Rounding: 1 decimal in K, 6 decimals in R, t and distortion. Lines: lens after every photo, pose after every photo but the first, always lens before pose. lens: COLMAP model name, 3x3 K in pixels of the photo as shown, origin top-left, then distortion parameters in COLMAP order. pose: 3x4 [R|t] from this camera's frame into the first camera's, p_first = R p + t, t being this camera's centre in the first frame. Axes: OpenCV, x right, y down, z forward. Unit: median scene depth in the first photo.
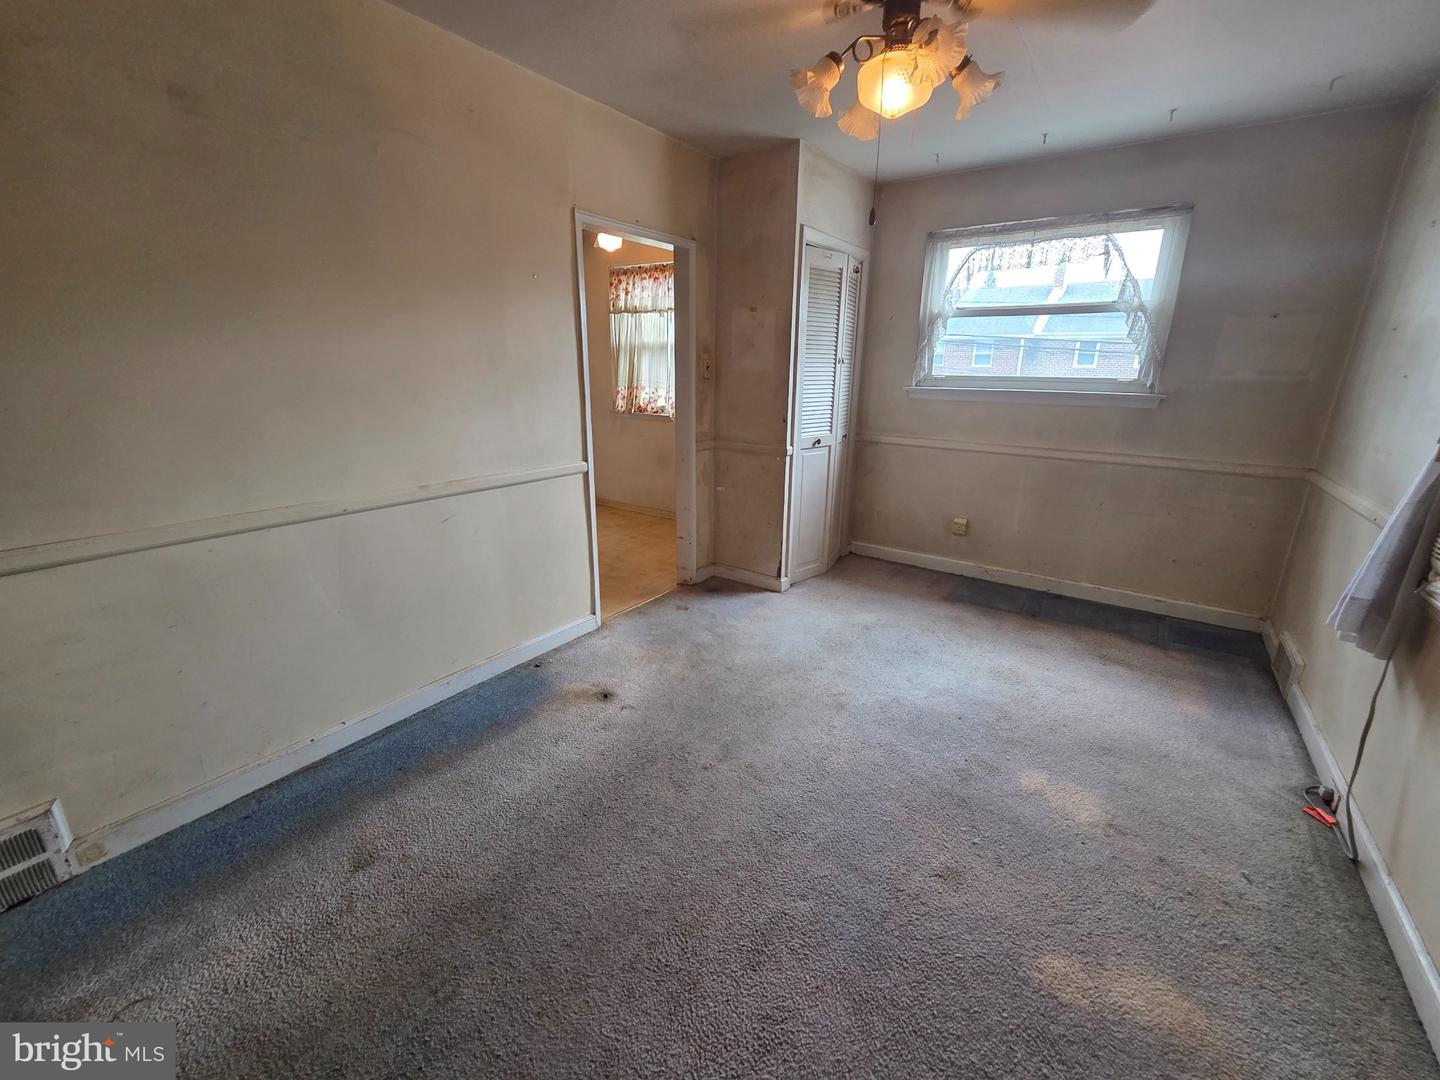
lens RADIAL K [[592.2, 0, 720.0], [0, 592.2, 540.0], [0, 0, 1]] dist [0.002913, 0.000268]
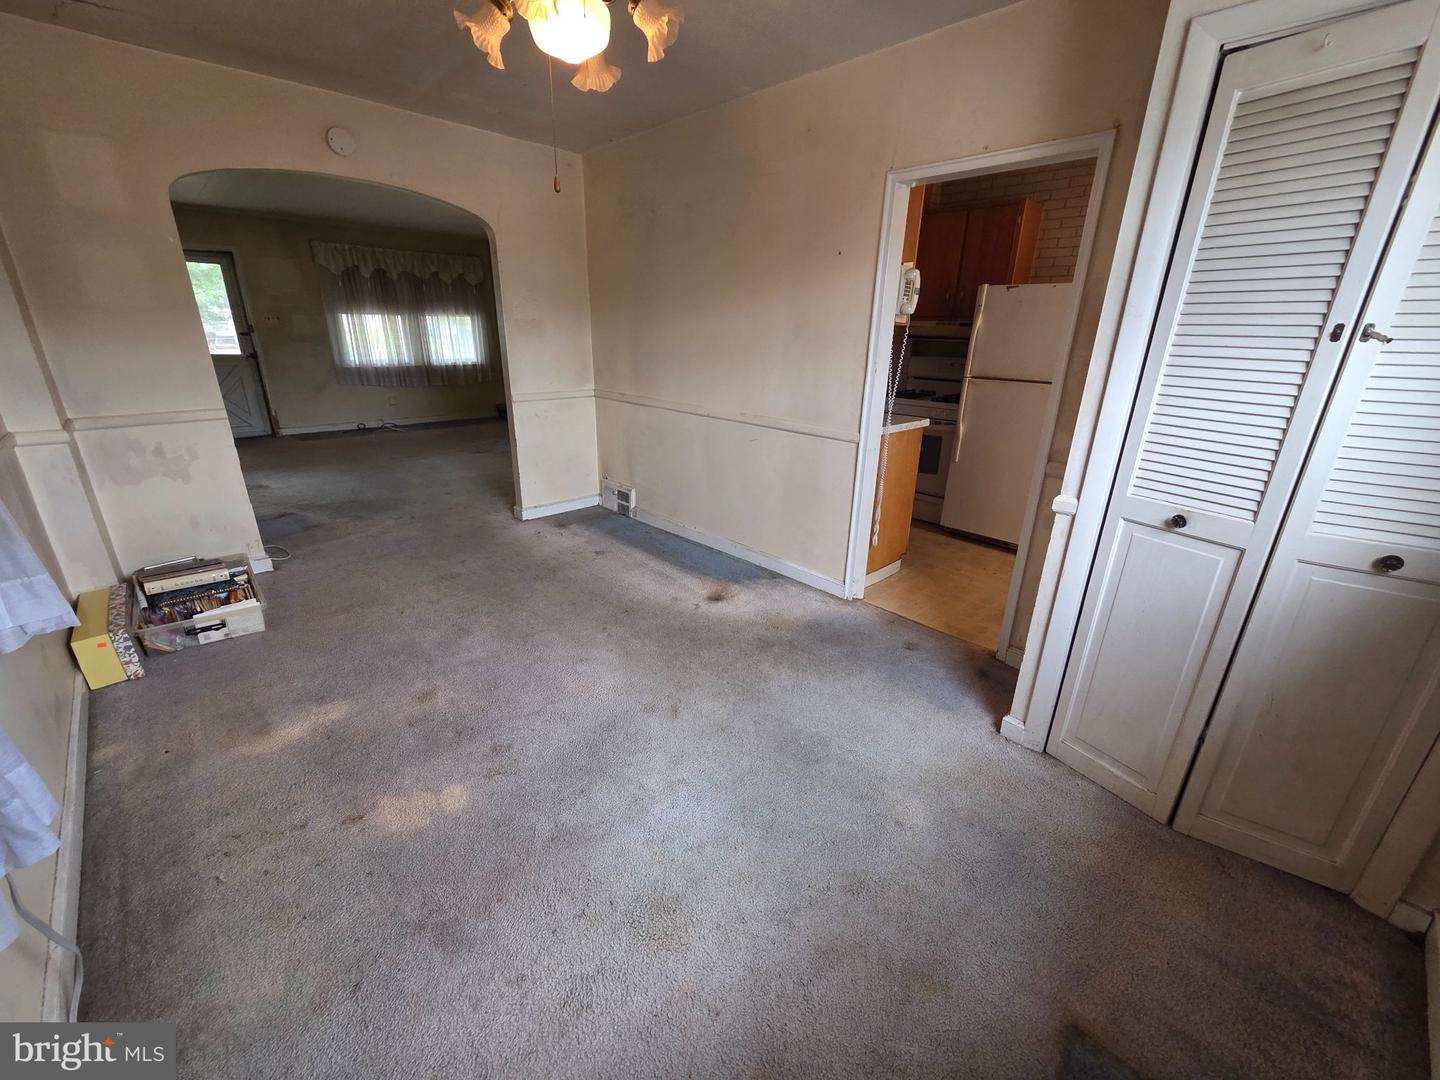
lens RADIAL K [[590.0, 0, 718.1], [0, 590.0, 539.6], [0, 0, 1]] dist [-0.002891, -0.000709]
pose [[-0.186678, 0.323951, -0.927473, 0.794101], [-0.296204, 0.881577, 0.367539, -0.265688], [0.936704, 0.343332, -0.068615, 0.896429]]
